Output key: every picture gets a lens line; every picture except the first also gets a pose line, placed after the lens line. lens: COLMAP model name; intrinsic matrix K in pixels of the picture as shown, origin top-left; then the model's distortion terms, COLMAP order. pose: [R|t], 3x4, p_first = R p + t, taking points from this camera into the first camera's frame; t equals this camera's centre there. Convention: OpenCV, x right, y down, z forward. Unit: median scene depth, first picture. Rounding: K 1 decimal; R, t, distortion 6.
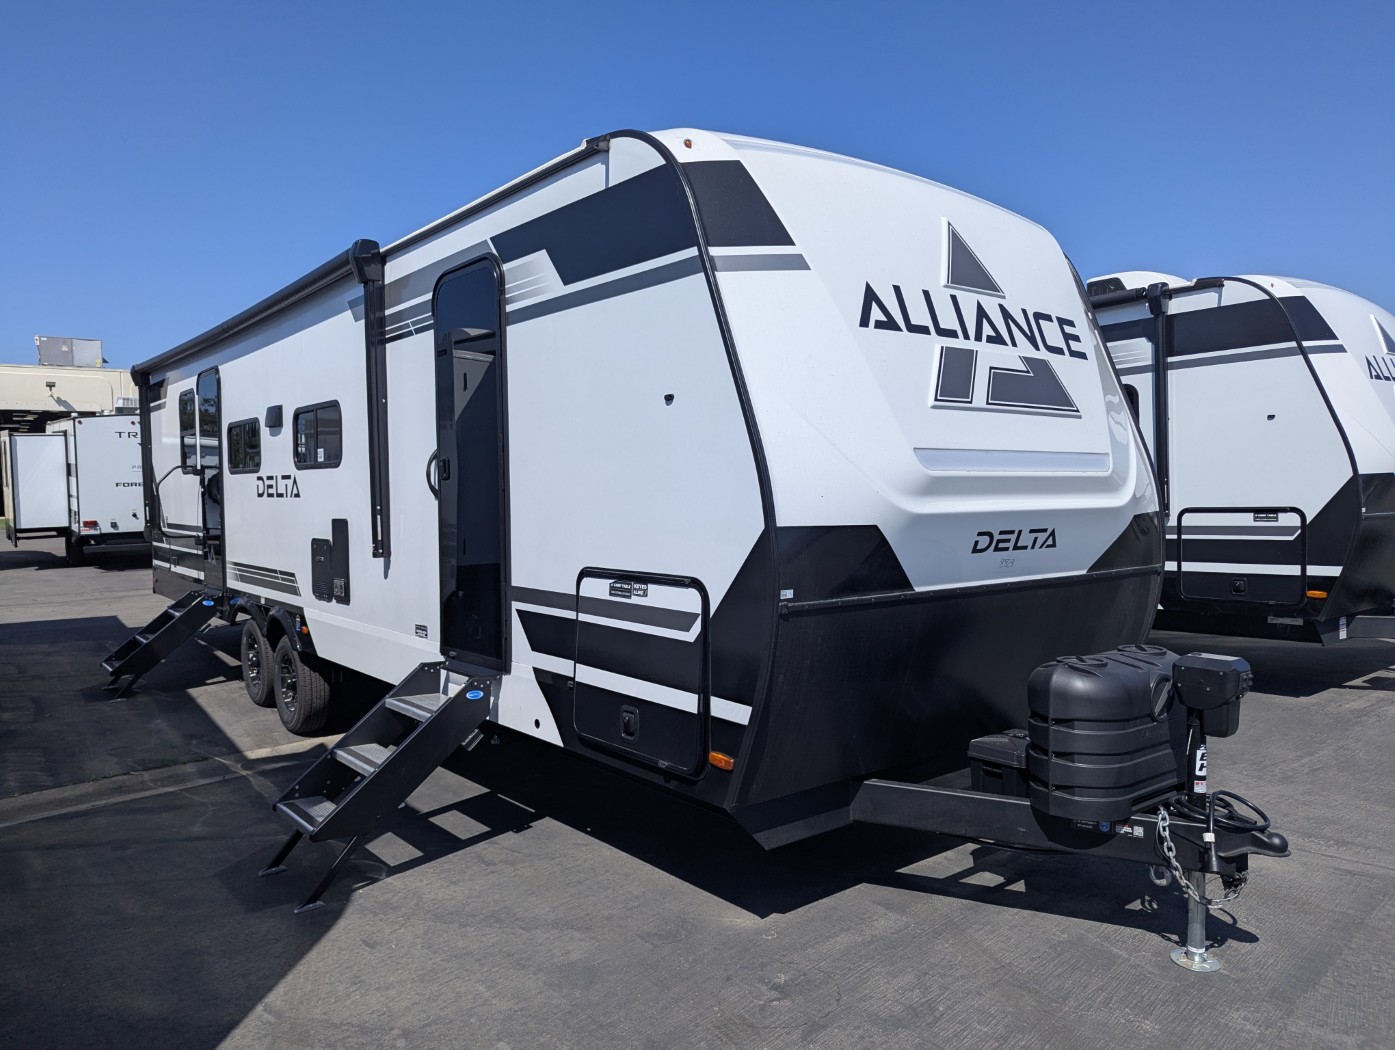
lens RADIAL K [[992.0, 0, 688.9], [0, 992.0, 523.0], [0, 0, 1]] dist [0.044992, -0.031788]
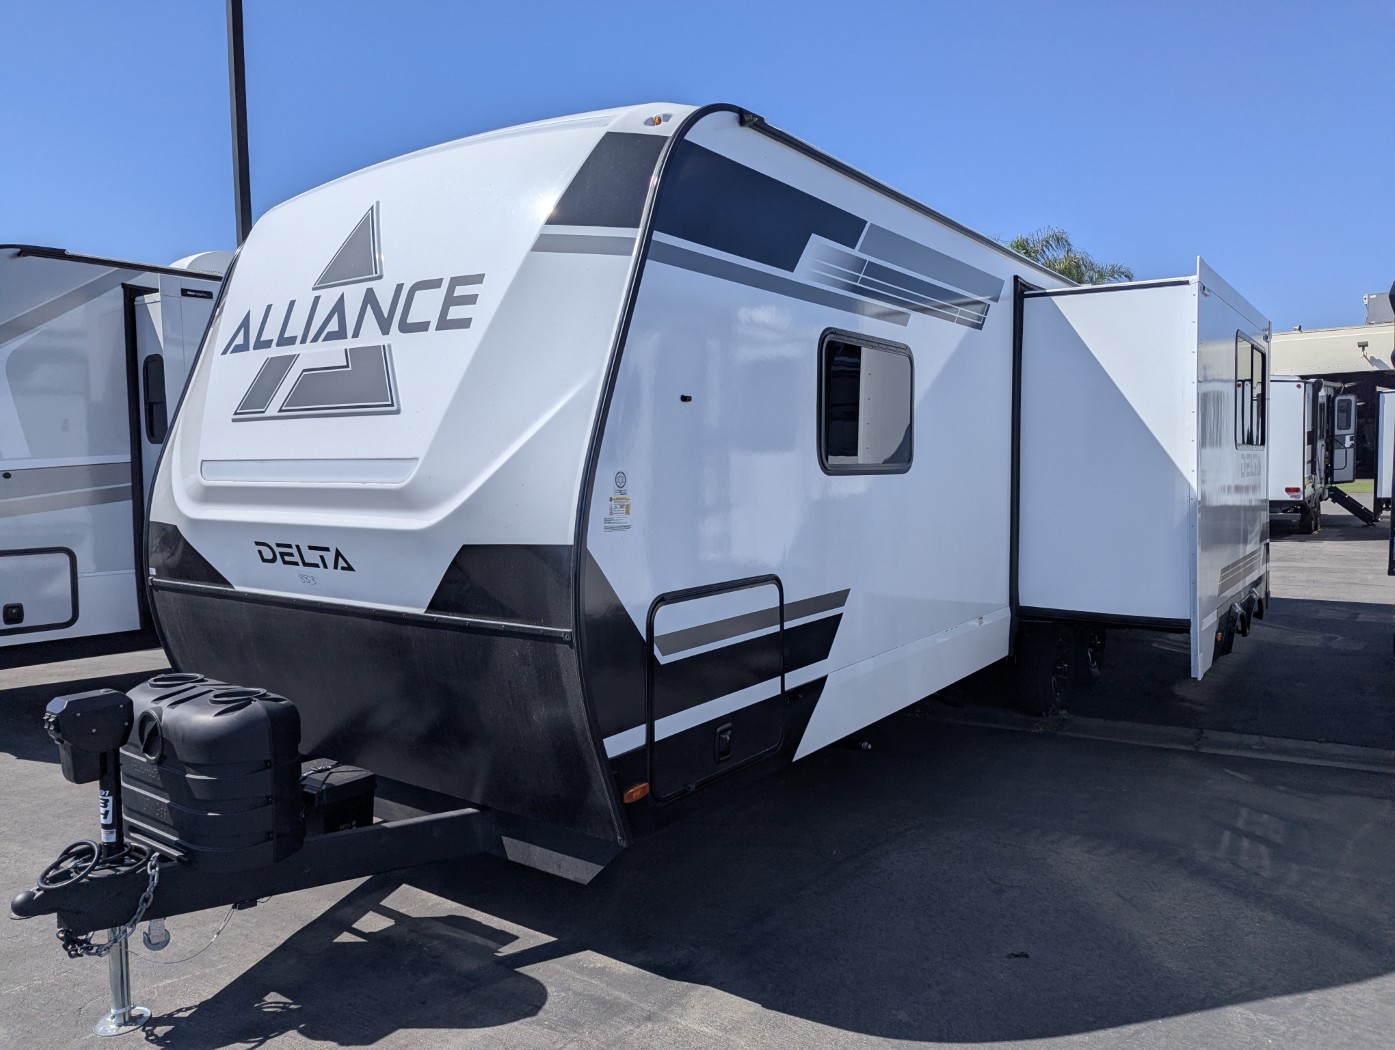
lens RADIAL K [[992.0, 0, 684.3], [0, 992.0, 525.7], [0, 0, 1]] dist [0.044992, -0.031788]
pose [[0.270188, 0.068933, -0.960337, 1.345866], [-0.026954, 0.997584, 0.064023, -0.081389], [0.962430, 0.008587, 0.271393, 1.116189]]
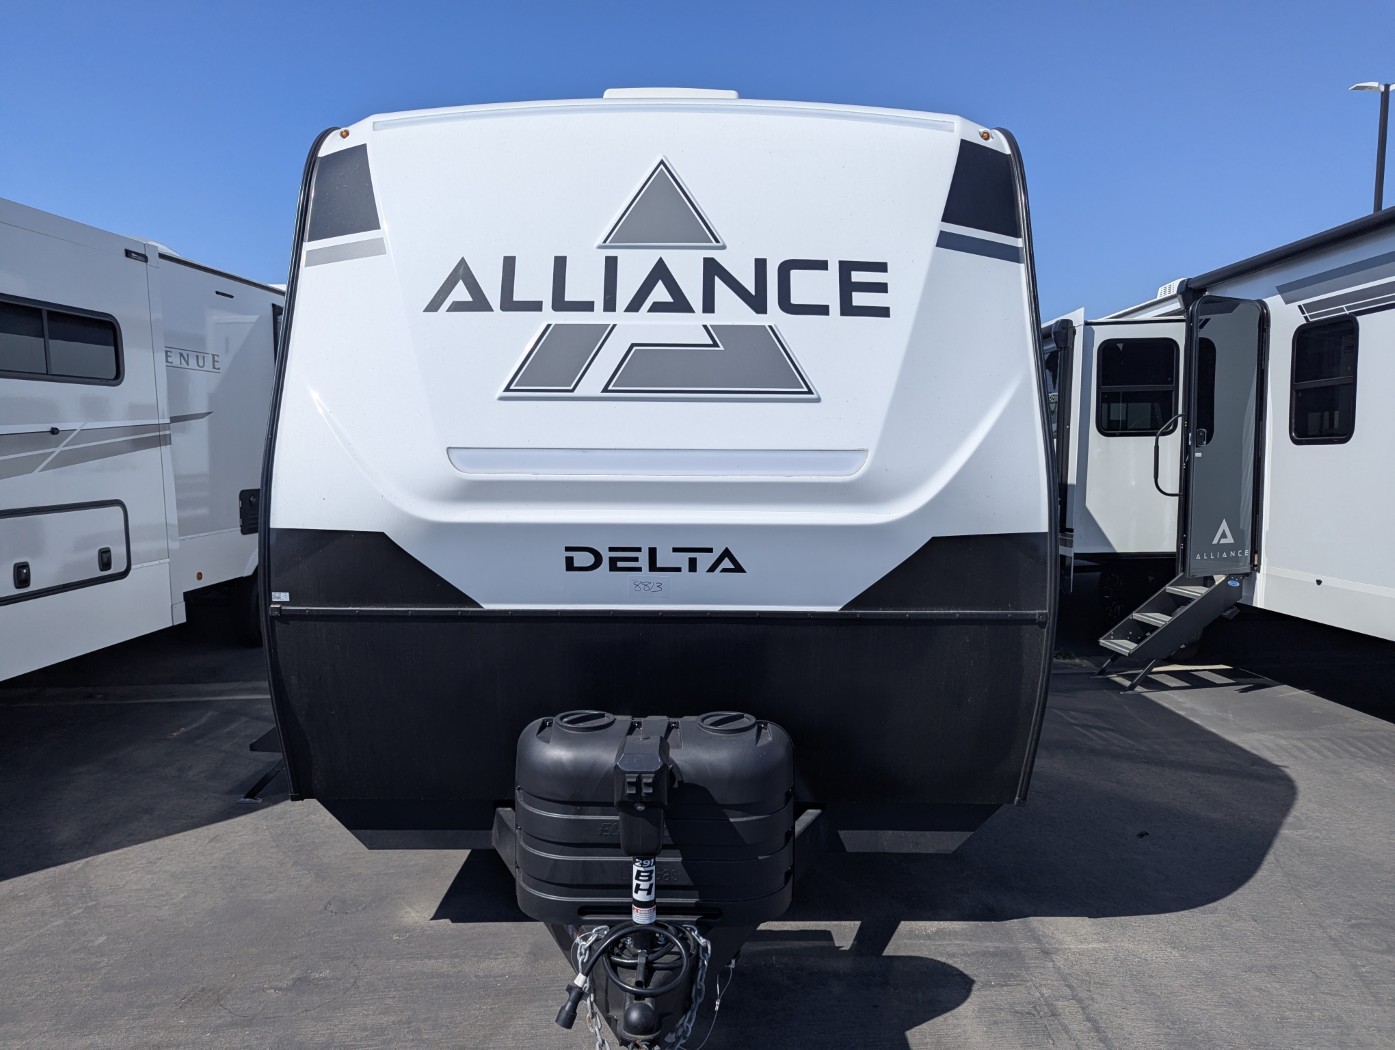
lens RADIAL K [[992.0, 0, 689.5], [0, 992.0, 525.1], [0, 0, 1]] dist [0.044992, -0.031788]
pose [[0.780072, 0.066028, -0.622197, 0.868171], [-0.032720, 0.997361, 0.064818, -0.064955], [0.624834, -0.030204, 0.780173, 0.404597]]
